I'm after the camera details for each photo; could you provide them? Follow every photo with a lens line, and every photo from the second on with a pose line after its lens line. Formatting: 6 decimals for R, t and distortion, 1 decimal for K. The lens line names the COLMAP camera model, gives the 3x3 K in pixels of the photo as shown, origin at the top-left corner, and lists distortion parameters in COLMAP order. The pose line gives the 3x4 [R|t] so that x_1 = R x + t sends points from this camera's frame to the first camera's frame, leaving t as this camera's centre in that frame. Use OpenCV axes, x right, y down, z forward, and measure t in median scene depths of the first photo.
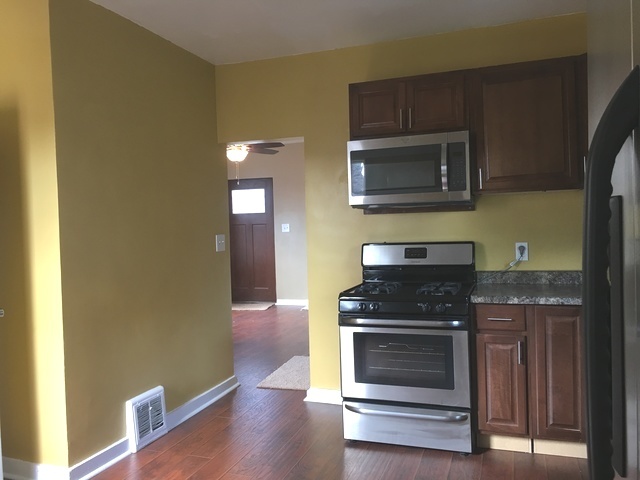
lens RADIAL K [[544.0, 0, 320.2], [0, 544.0, 239.7], [0, 0, 1]] dist [0.047742, -0.008179]
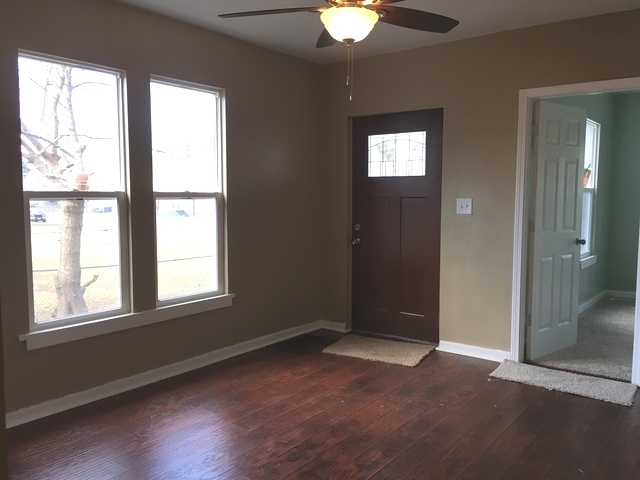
lens RADIAL K [[544.0, 0, 320.7], [0, 544.0, 237.3], [0, 0, 1]] dist [0.047742, -0.008179]
pose [[0.950872, 0.049551, -0.305593, -0.031774], [-0.034709, 0.997948, 0.053814, -0.014455], [0.307632, -0.040563, 0.950640, 0.455381]]
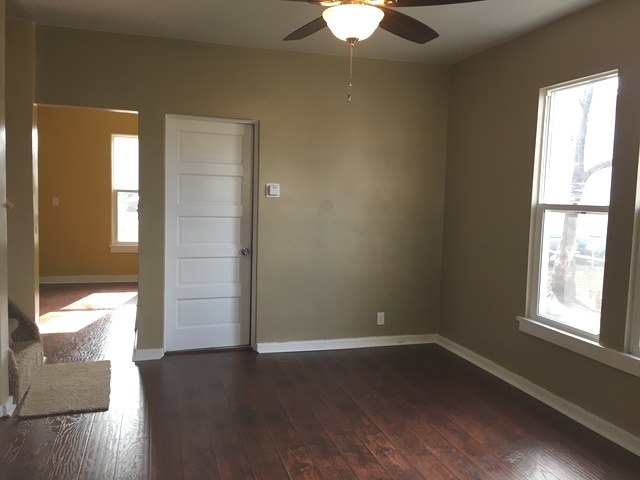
lens RADIAL K [[544.0, 0, 318.7], [0, 544.0, 238.6], [0, 0, 1]] dist [0.047742, -0.008179]
pose [[-0.814383, 0.044546, -0.578615, 1.103031], [-0.029301, 0.992622, 0.117660, -0.268037], [0.579587, 0.112774, -0.807069, 6.392154]]
